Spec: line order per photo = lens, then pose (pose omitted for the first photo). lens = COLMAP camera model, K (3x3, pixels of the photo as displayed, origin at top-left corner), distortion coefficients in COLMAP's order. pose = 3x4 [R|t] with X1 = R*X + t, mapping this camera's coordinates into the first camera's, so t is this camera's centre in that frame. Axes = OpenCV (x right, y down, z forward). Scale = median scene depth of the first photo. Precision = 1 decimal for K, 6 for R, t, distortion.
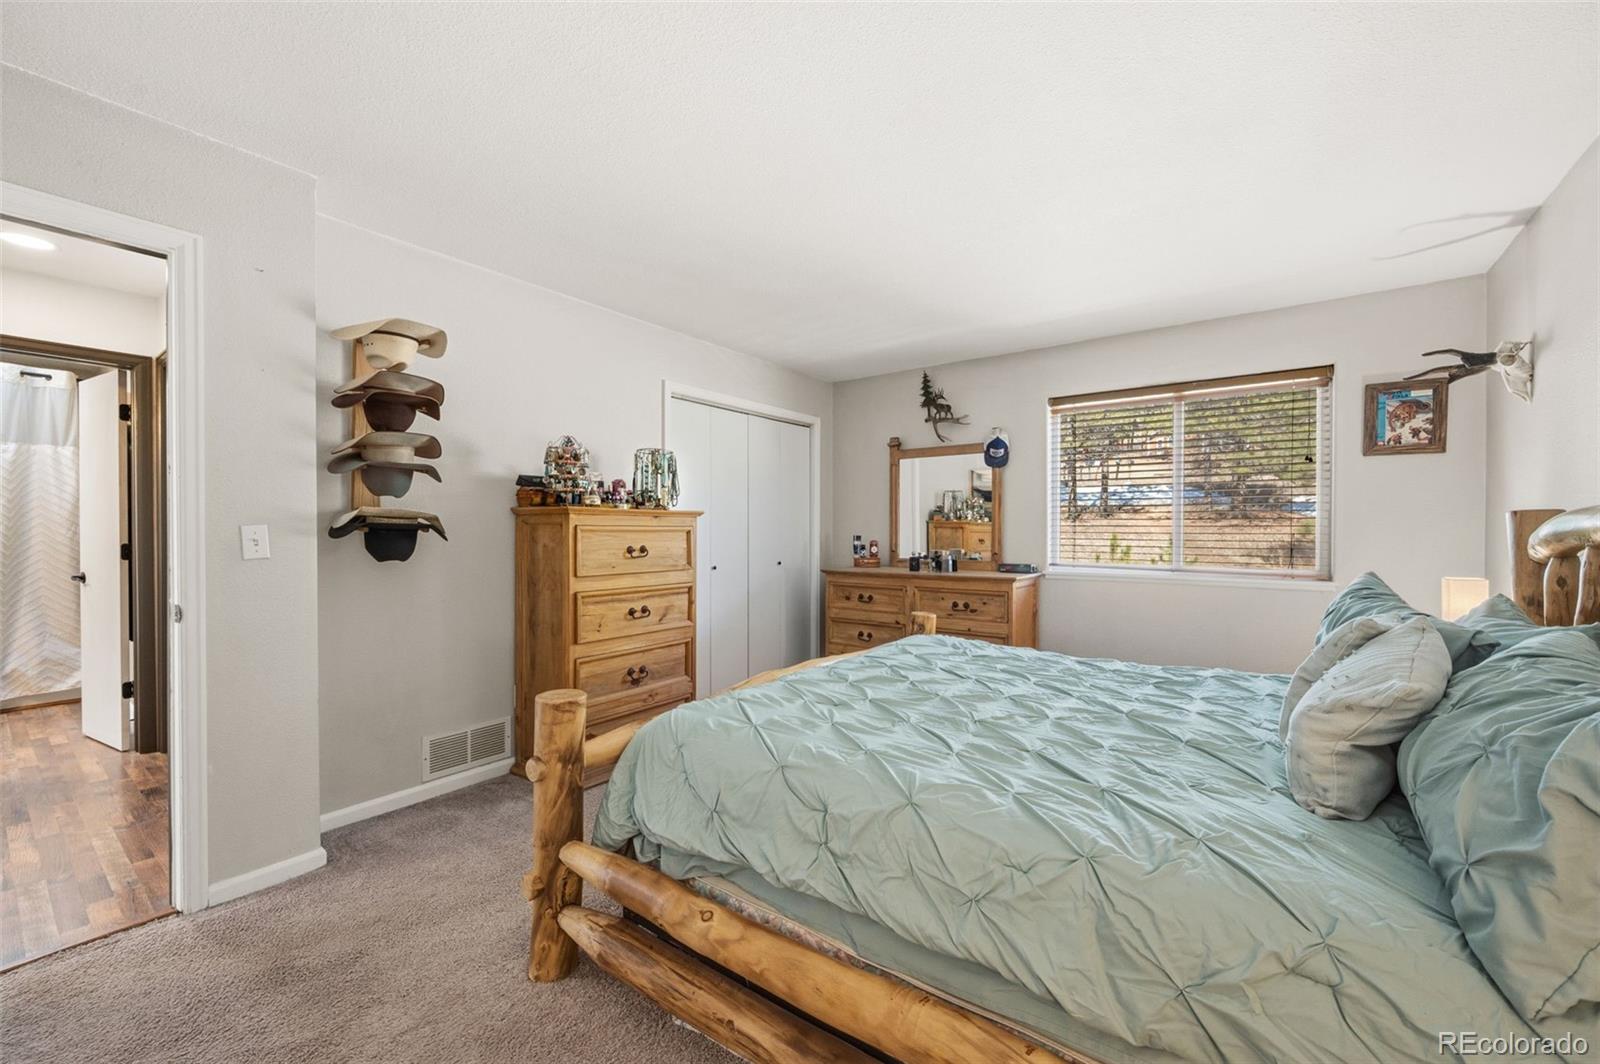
lens RADIAL K [[634.5, 0, 797.6], [0, 634.5, 534.5], [0, 0, 1]] dist [-0.001365, -0.000266]
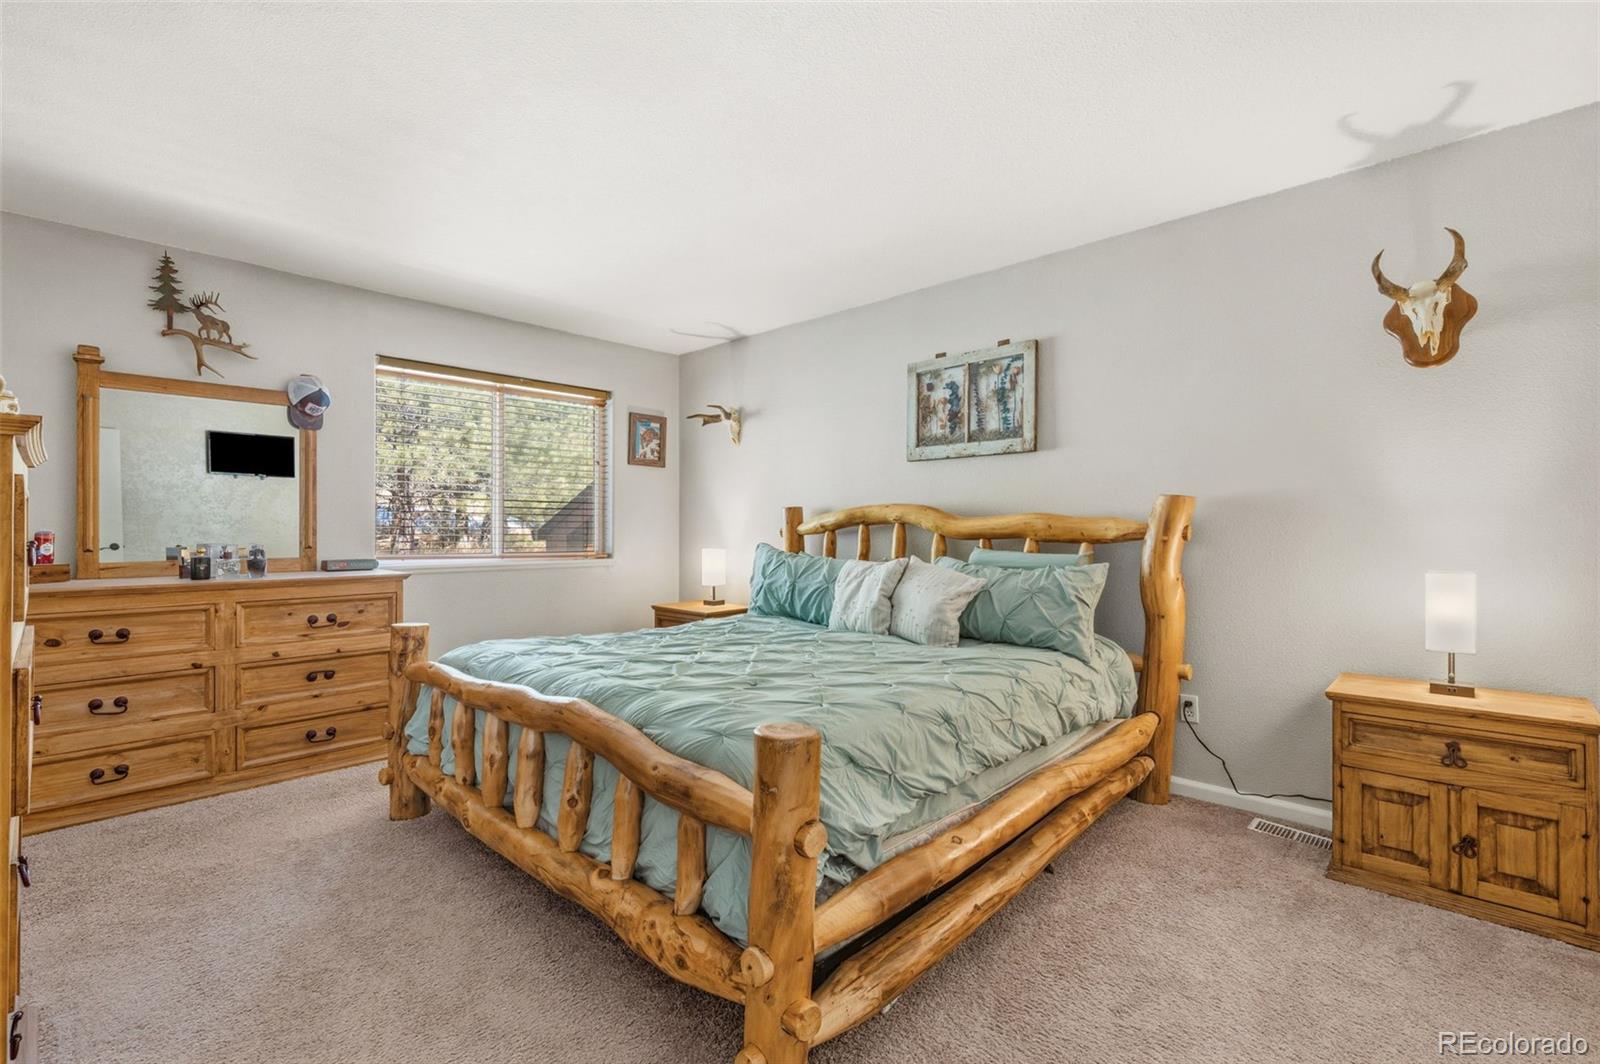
lens RADIAL K [[719.5, 0, 800.0], [0, 719.5, 532.0], [0, 0, 1]] dist [-0.003354, -0.000849]
pose [[0.111580, -0.008362, 0.993720, -0.498251], [0.003151, 0.999963, 0.008061, 0.008367], [-0.993750, 0.002232, 0.111602, 0.384166]]
